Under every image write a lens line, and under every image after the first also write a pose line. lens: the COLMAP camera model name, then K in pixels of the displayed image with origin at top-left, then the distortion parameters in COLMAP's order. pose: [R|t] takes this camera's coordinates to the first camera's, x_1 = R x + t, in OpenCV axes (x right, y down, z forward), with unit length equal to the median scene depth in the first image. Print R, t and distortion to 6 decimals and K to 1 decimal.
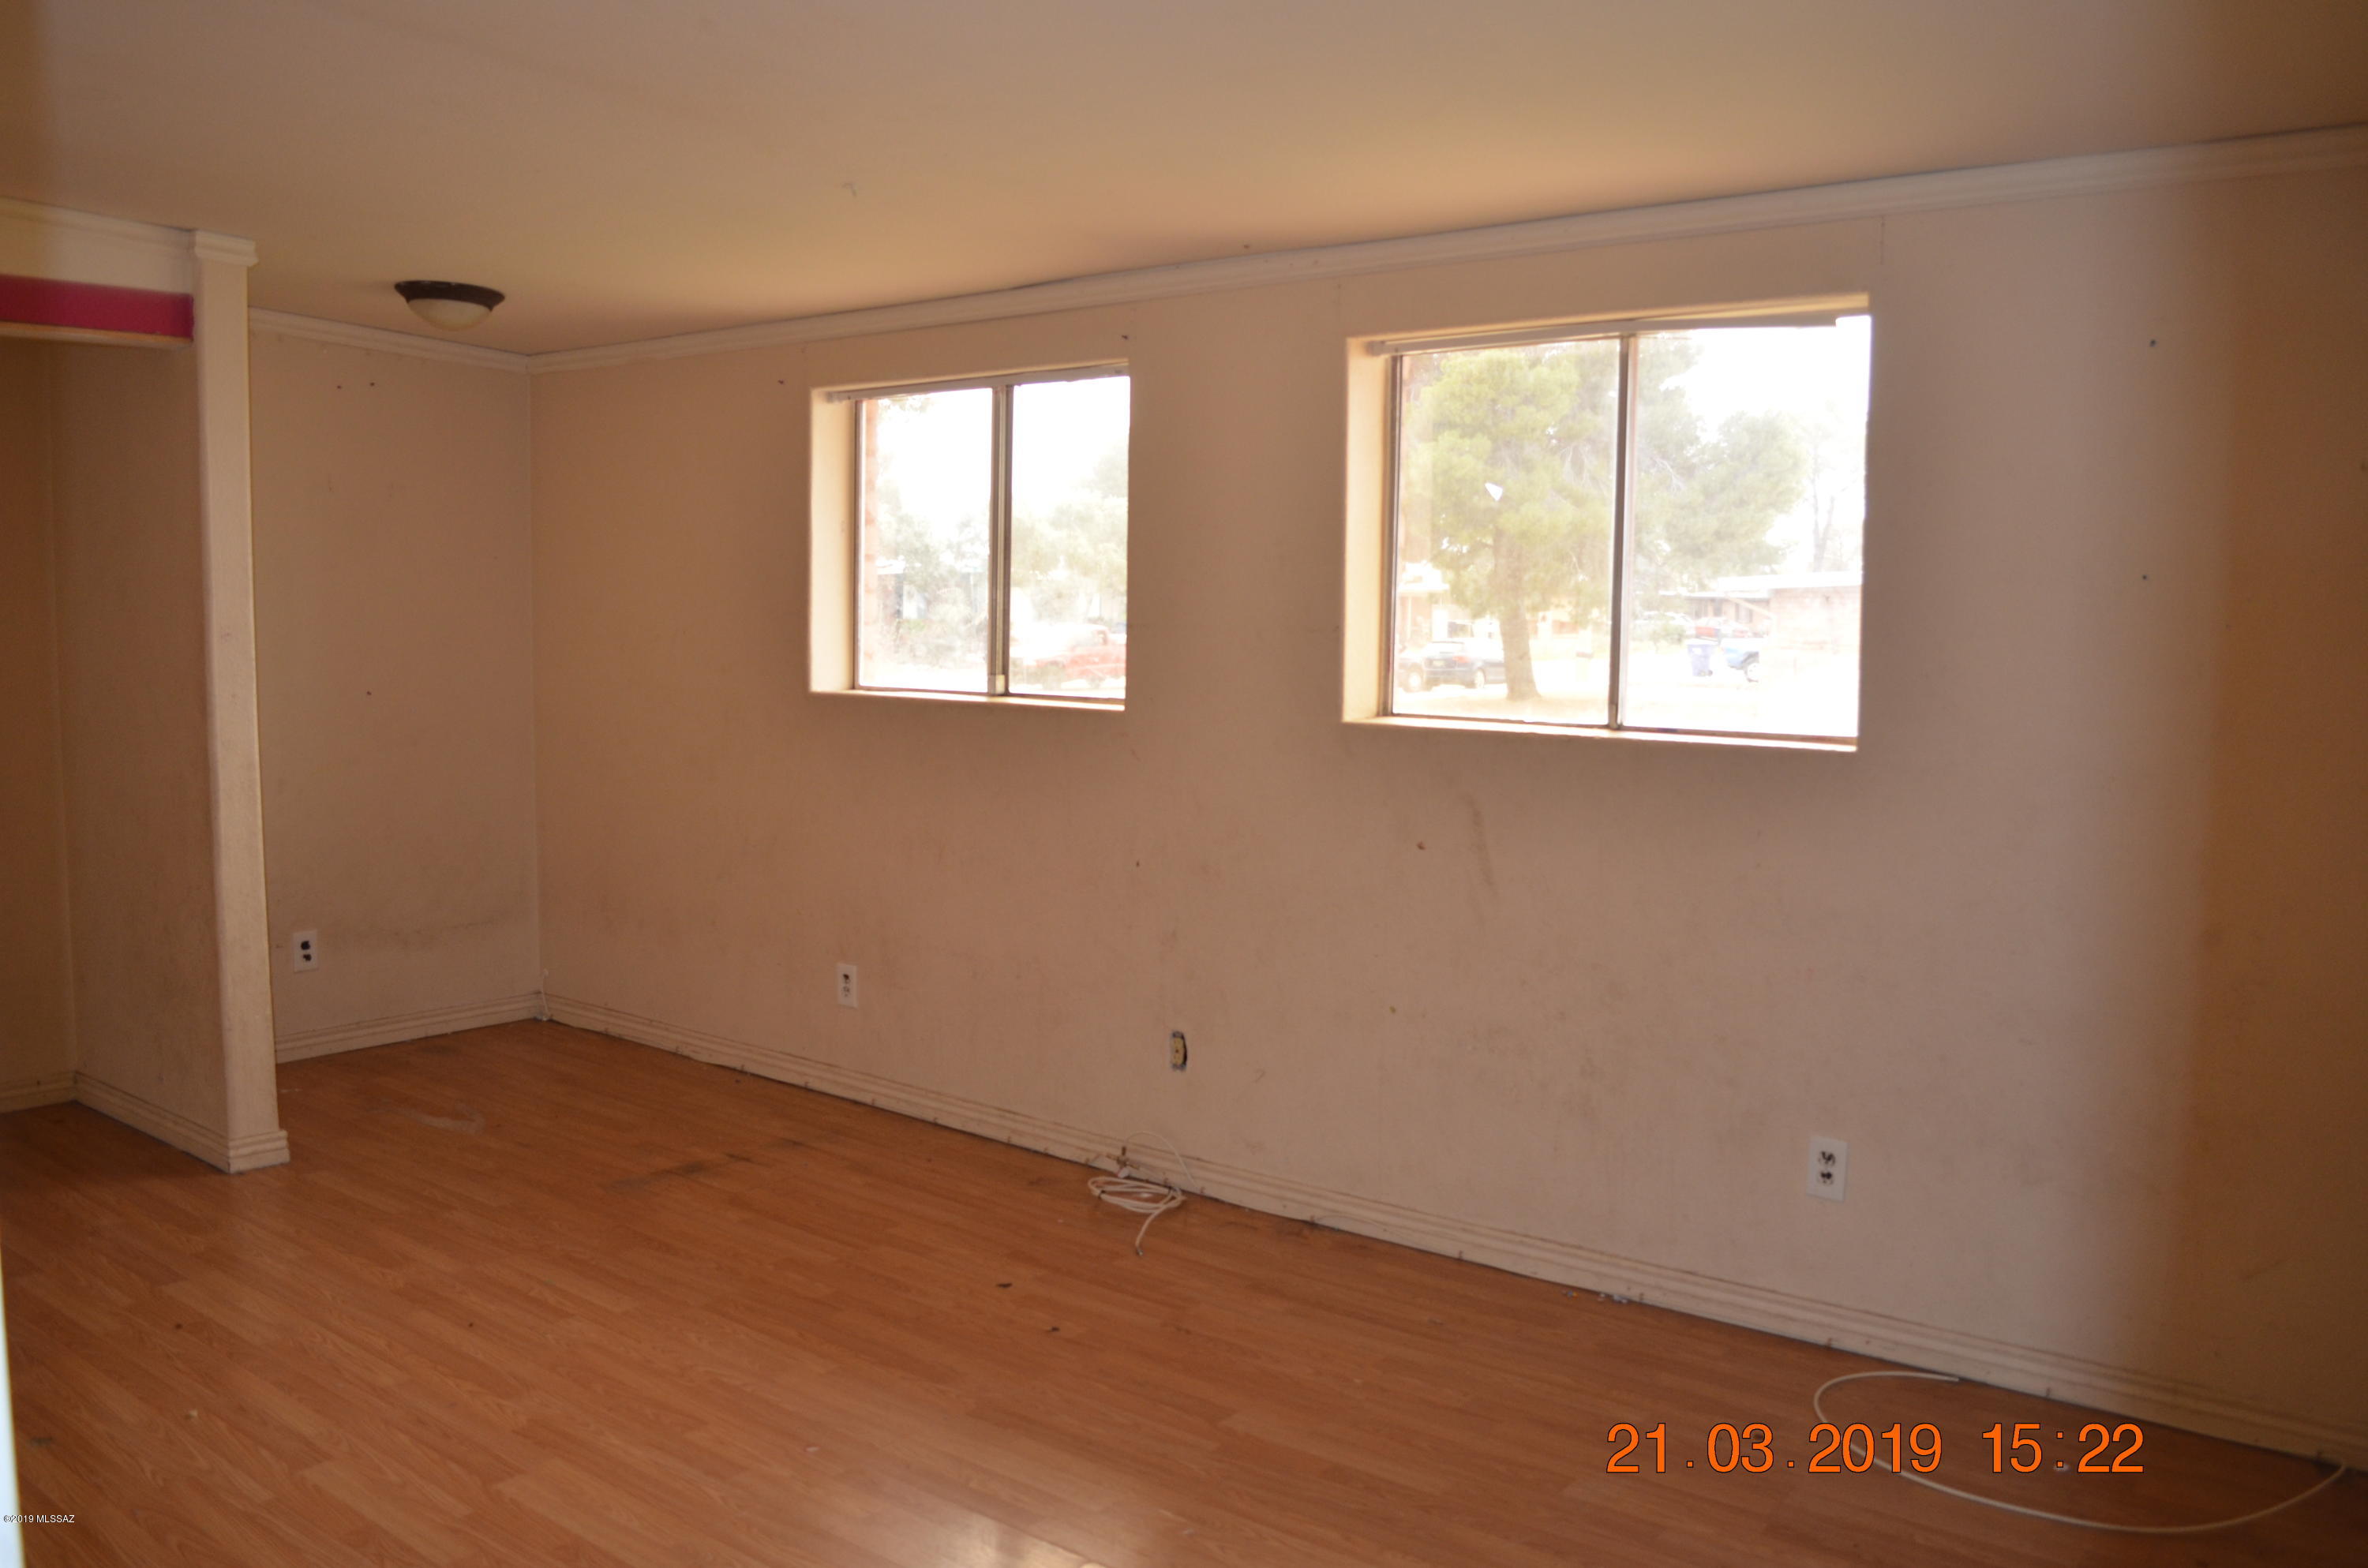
lens RADIAL K [[1857.0, 0, 1185.9], [0, 1857.0, 777.5], [0, 0, 1]] dist [-0.081827, 0.011278]
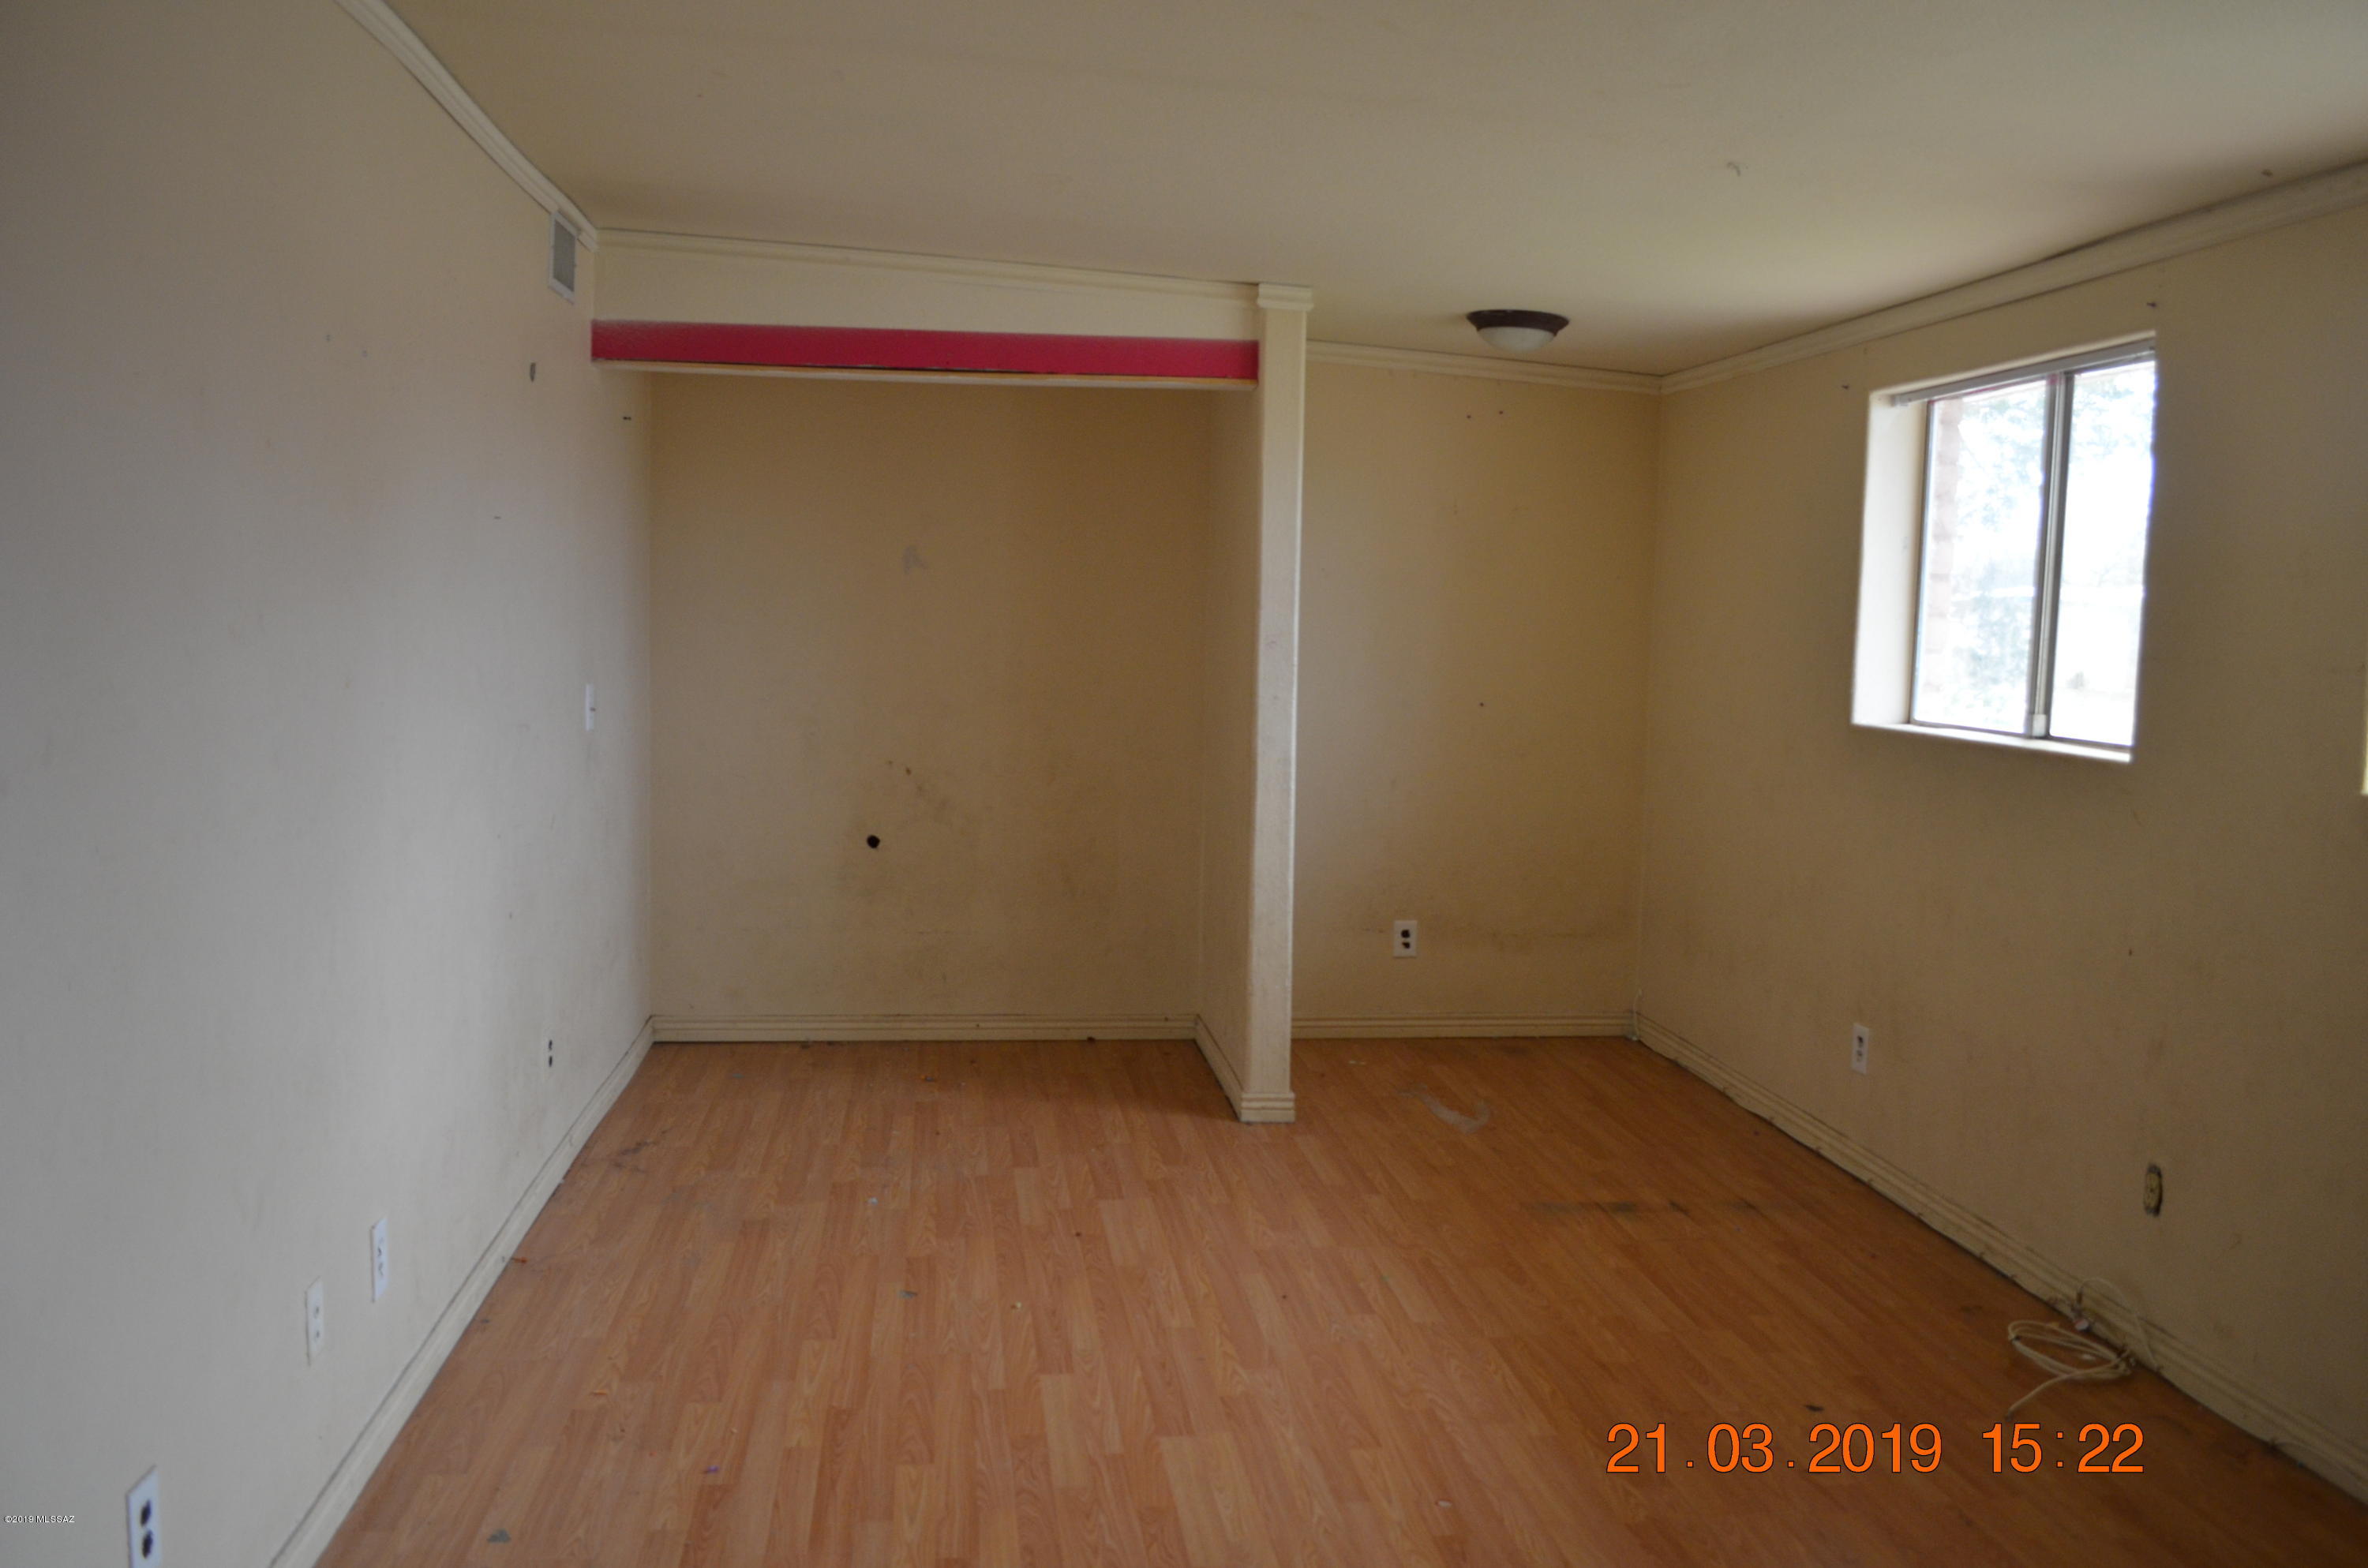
lens RADIAL K [[1857.0, 0, 1185.9], [0, 1857.0, 777.5], [0, 0, 1]] dist [-0.081827, 0.011278]
pose [[0.713510, 0.067868, -0.697350, 0.229819], [-0.079462, 0.996714, 0.015700, -0.009043], [0.696124, 0.044211, 0.716559, 0.142218]]
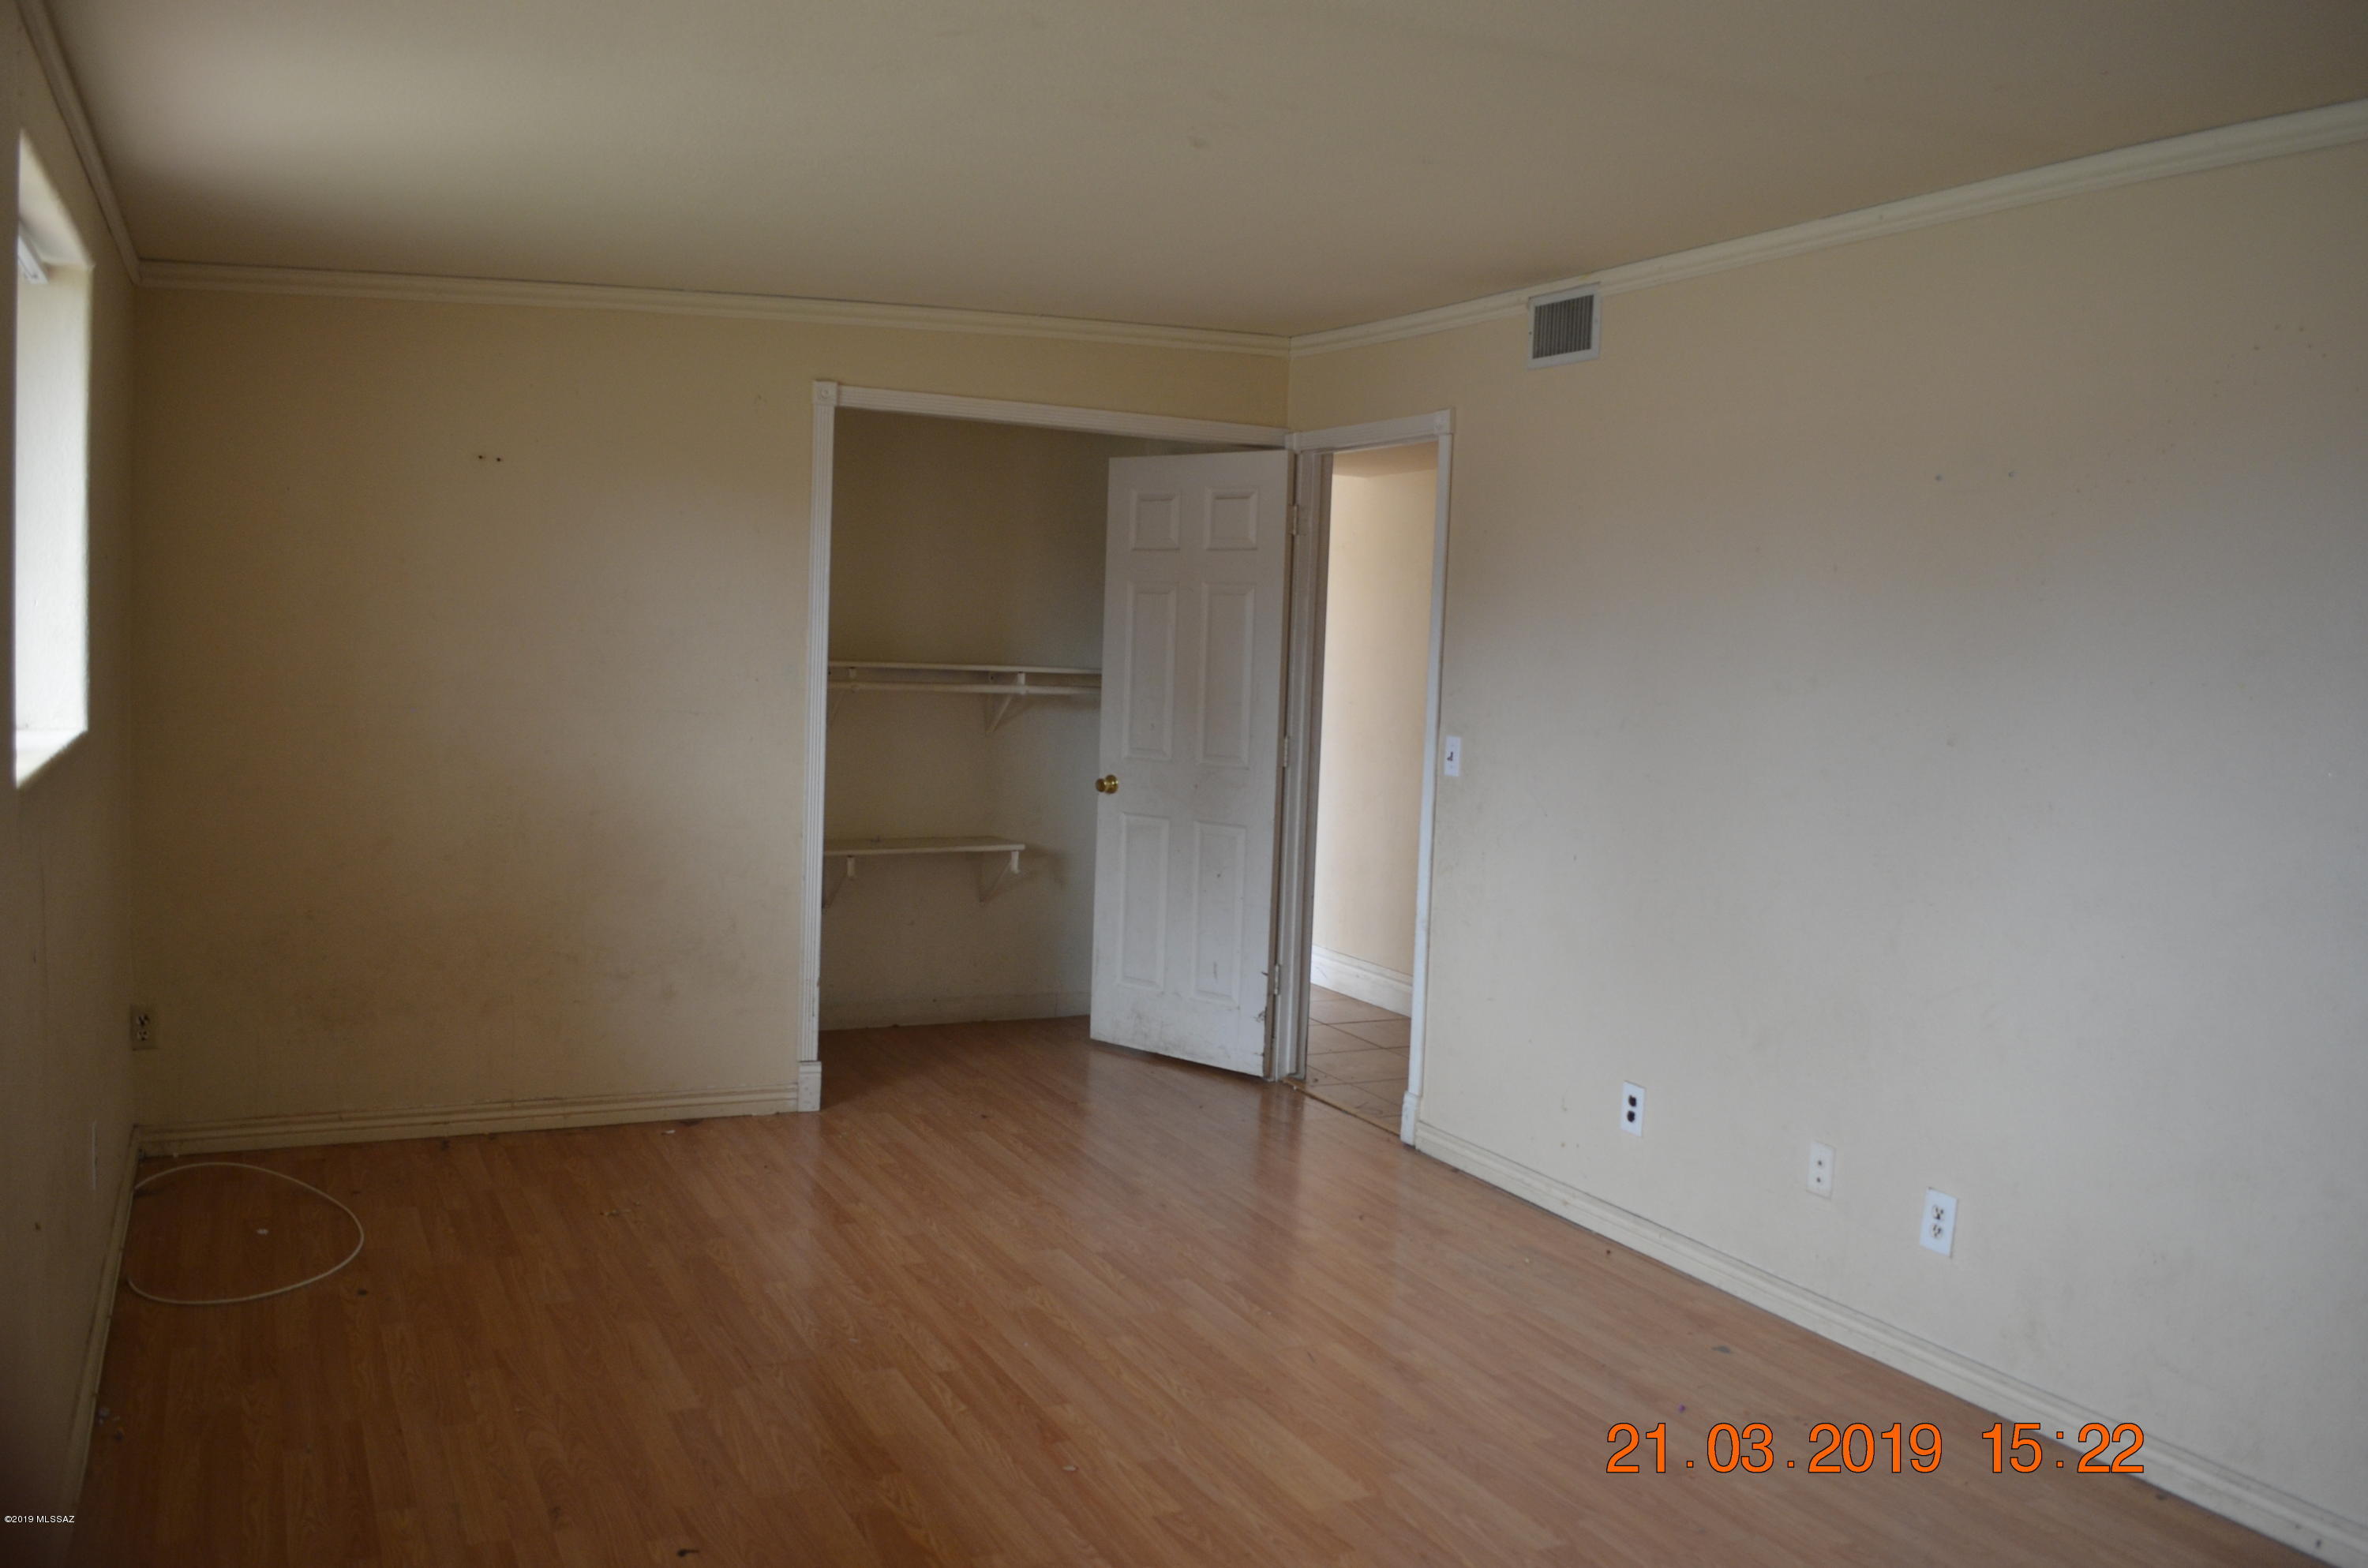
lens RADIAL K [[1857.0, 0, 1185.9], [0, 1857.0, 777.5], [0, 0, 1]] dist [-0.081827, 0.011278]
pose [[-0.906819, -0.079820, 0.413893, -0.443343], [-0.011547, 0.986243, 0.164900, -0.120600], [-0.421362, 0.144755, -0.895265, 1.242741]]
